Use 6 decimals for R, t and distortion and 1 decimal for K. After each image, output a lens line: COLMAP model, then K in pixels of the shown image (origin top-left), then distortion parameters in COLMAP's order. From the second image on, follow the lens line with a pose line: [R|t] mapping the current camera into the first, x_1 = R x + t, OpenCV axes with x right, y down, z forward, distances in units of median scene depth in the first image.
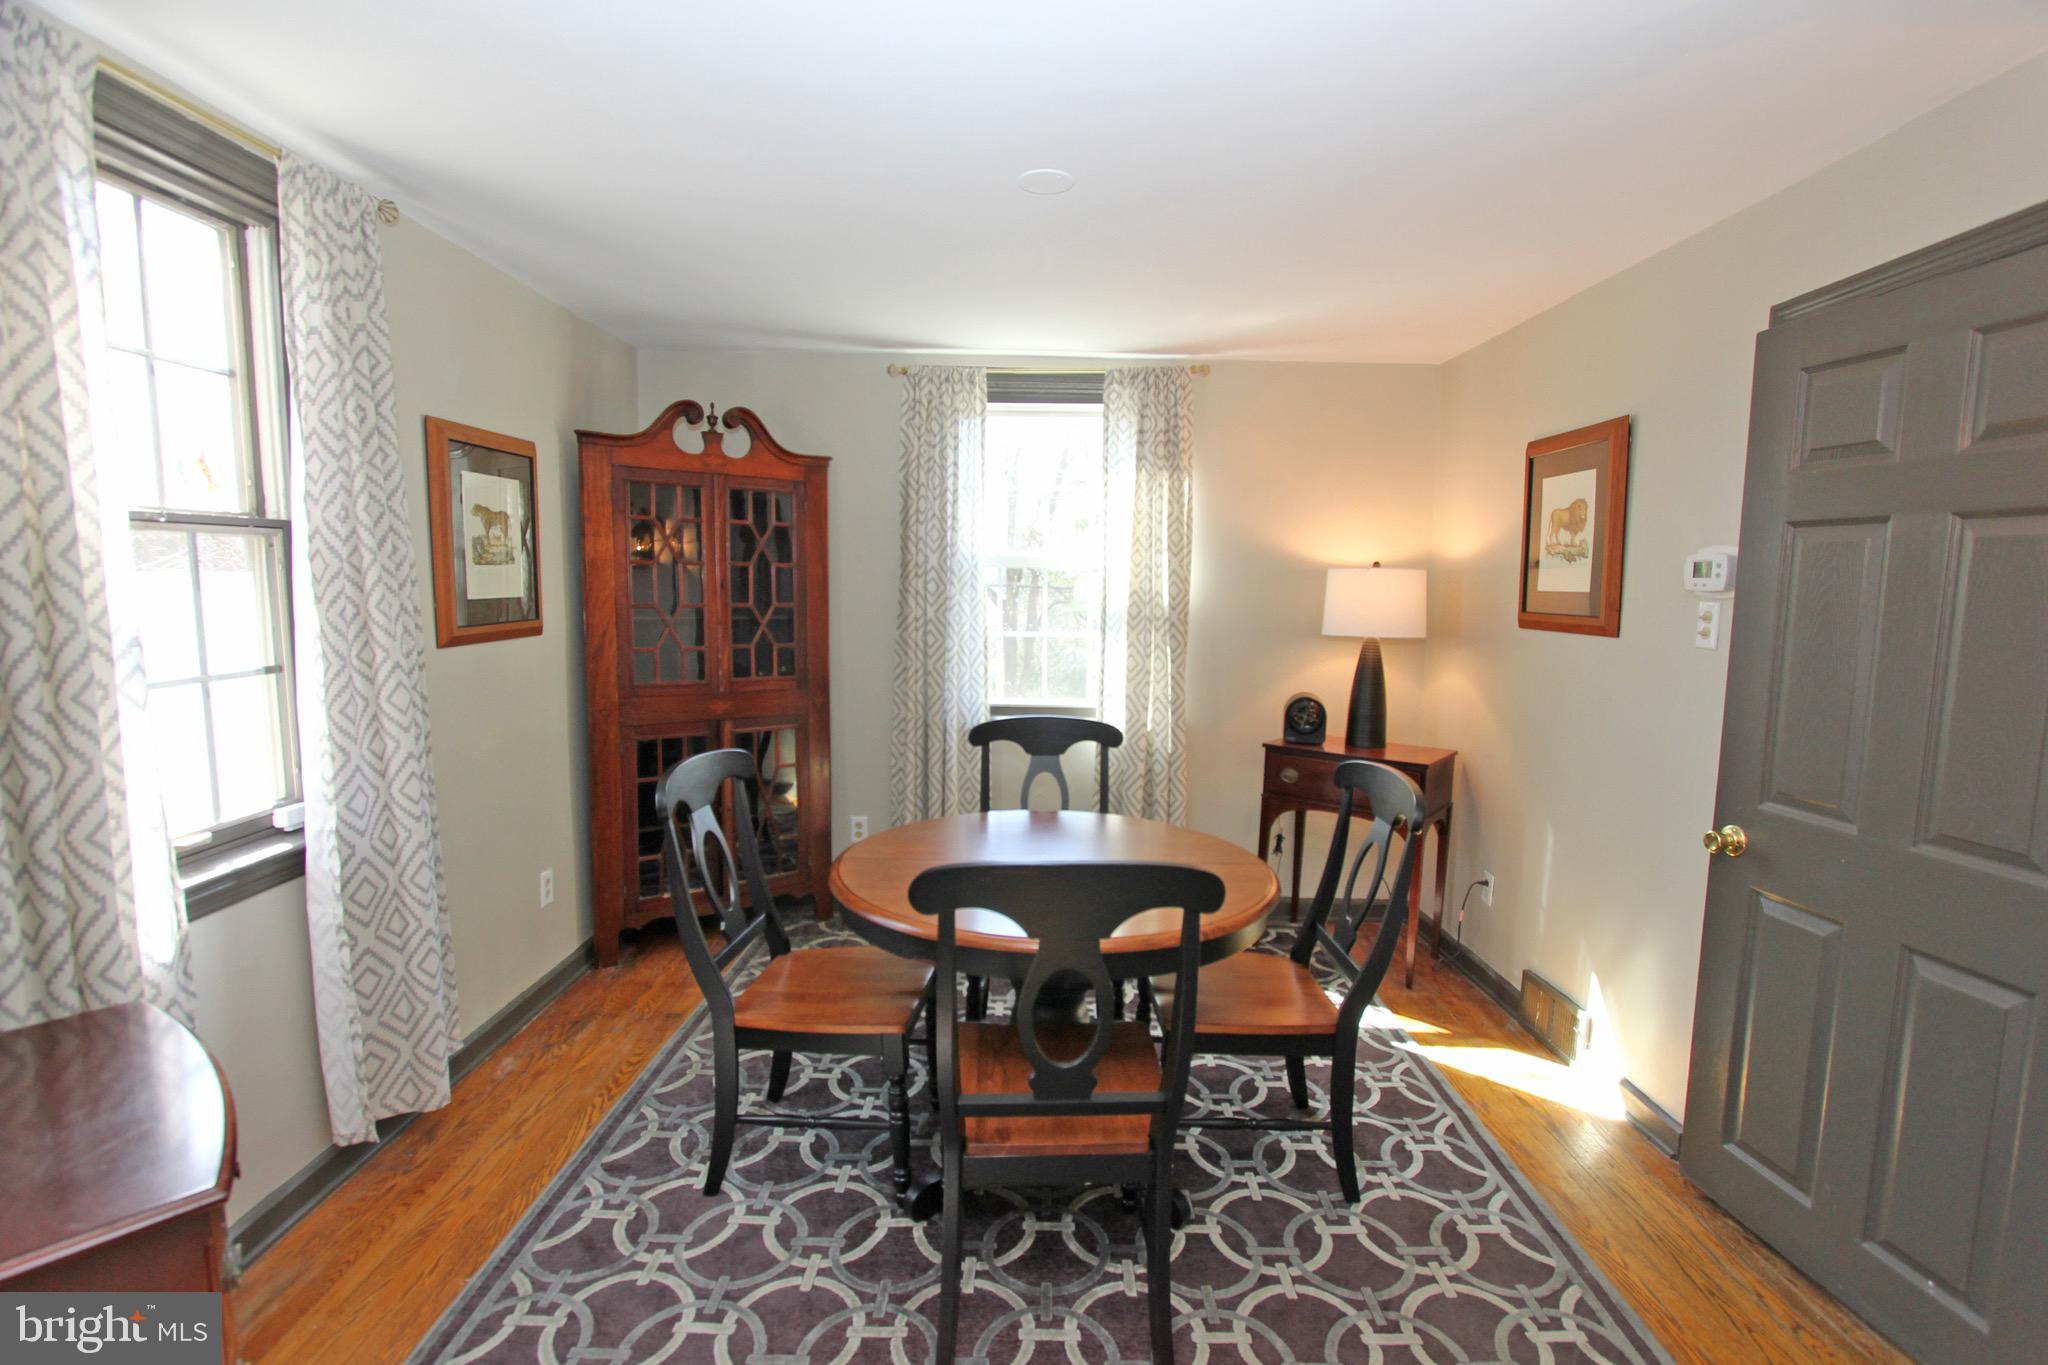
lens RADIAL K [[945.9, 0, 1040.9], [0, 945.9, 683.0], [0, 0, 1]] dist [-0.014385, 0.001549]
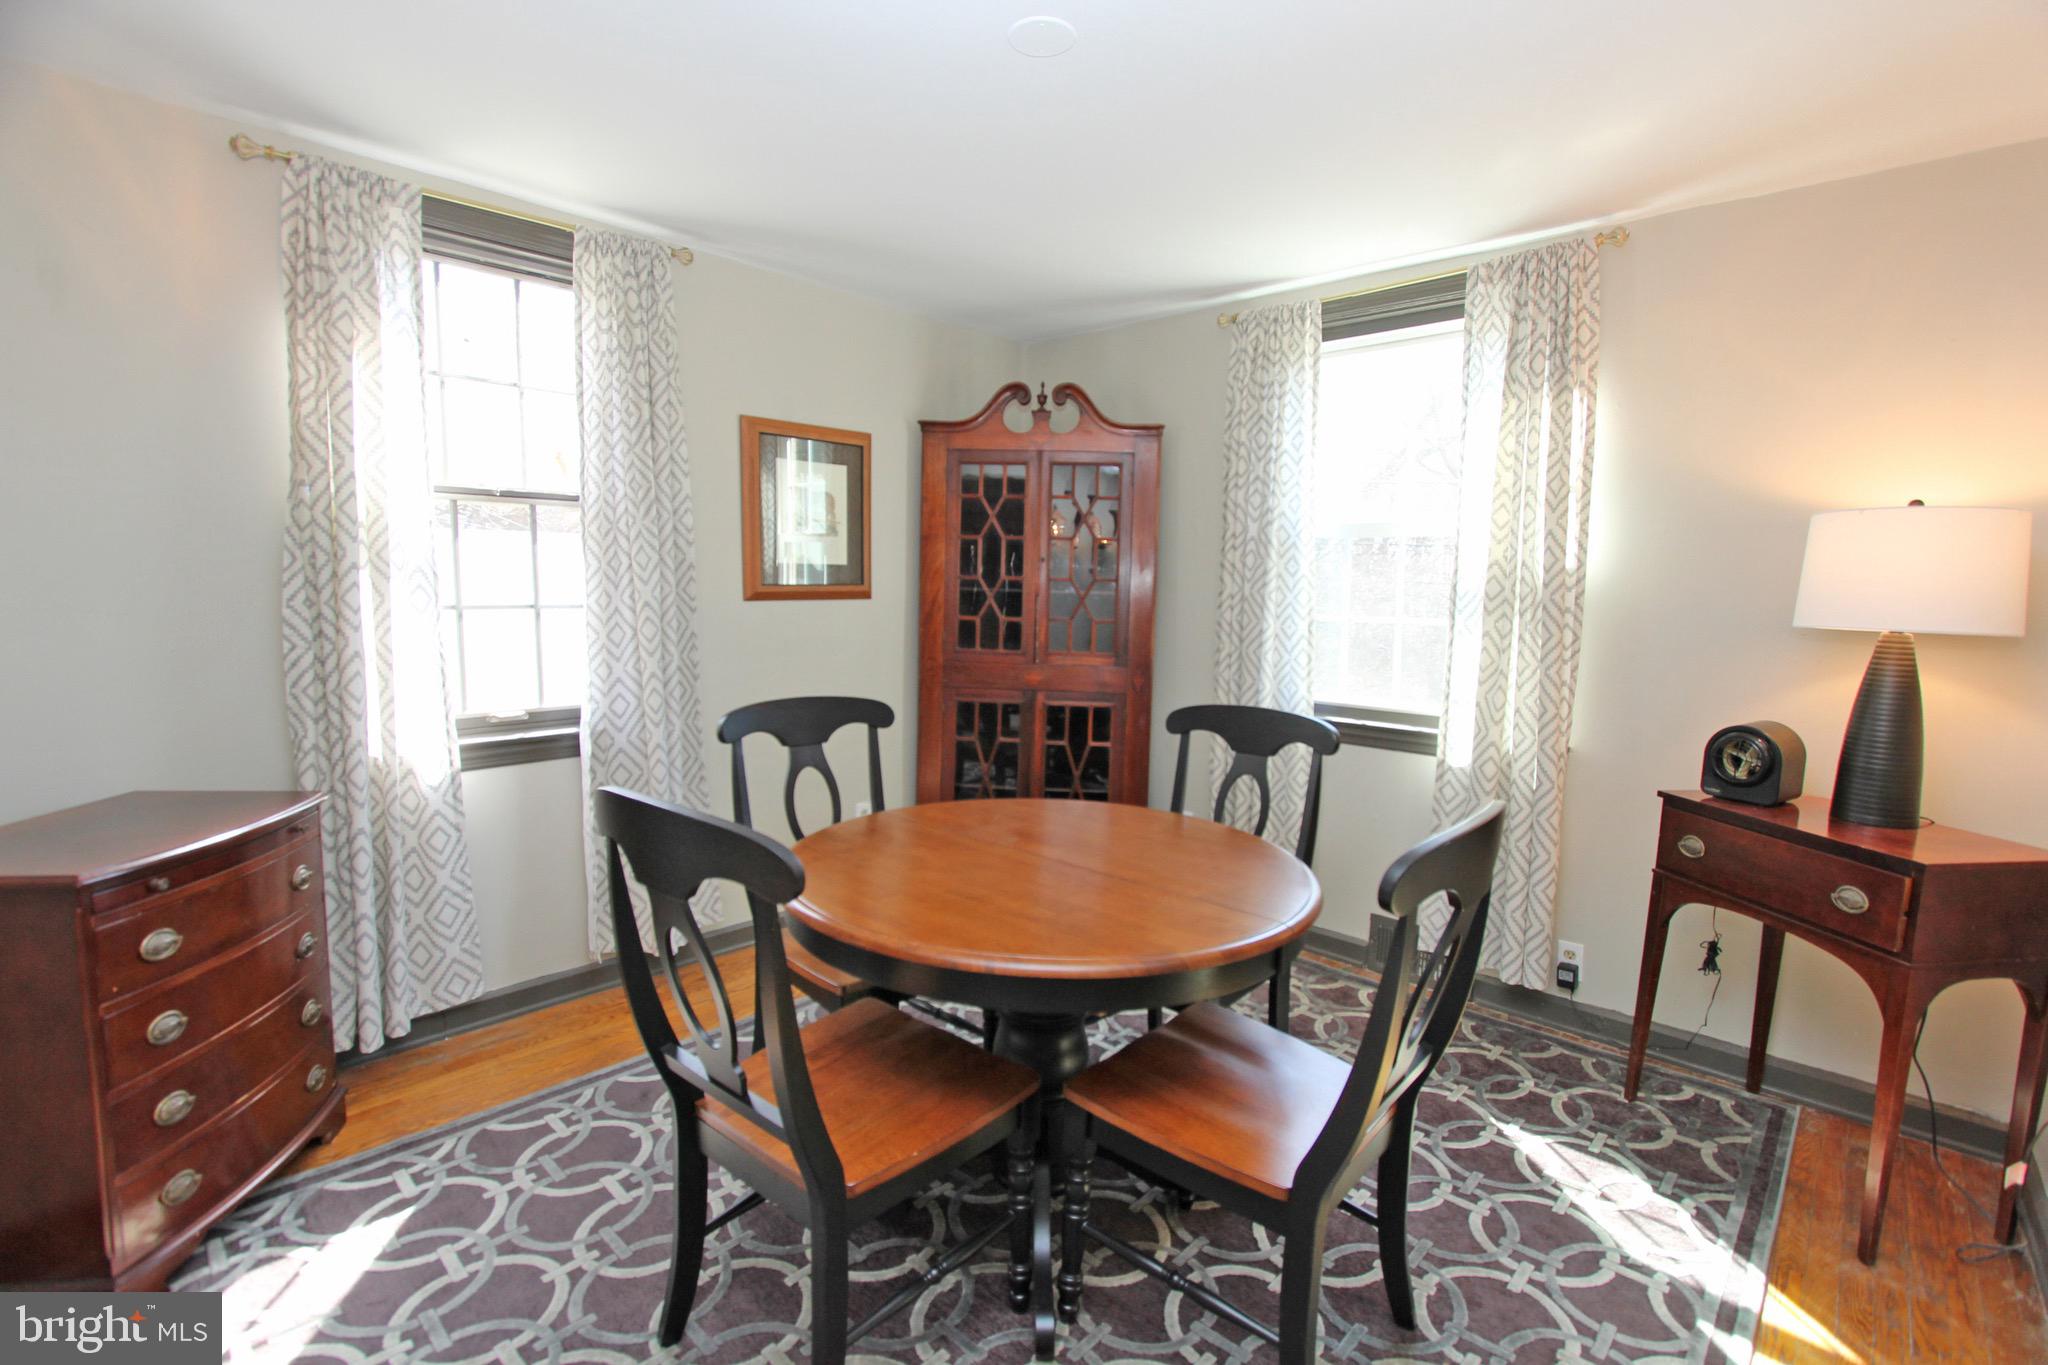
lens RADIAL K [[955.8, 0, 1025.6], [0, 955.8, 676.2], [0, 0, 1]] dist [-0.010035, 0.000315]
pose [[0.736424, 0.065853, -0.673307, 0.356396], [-0.082793, 0.996543, 0.006913, 0.017268], [0.671435, 0.050654, 0.739330, 0.229328]]
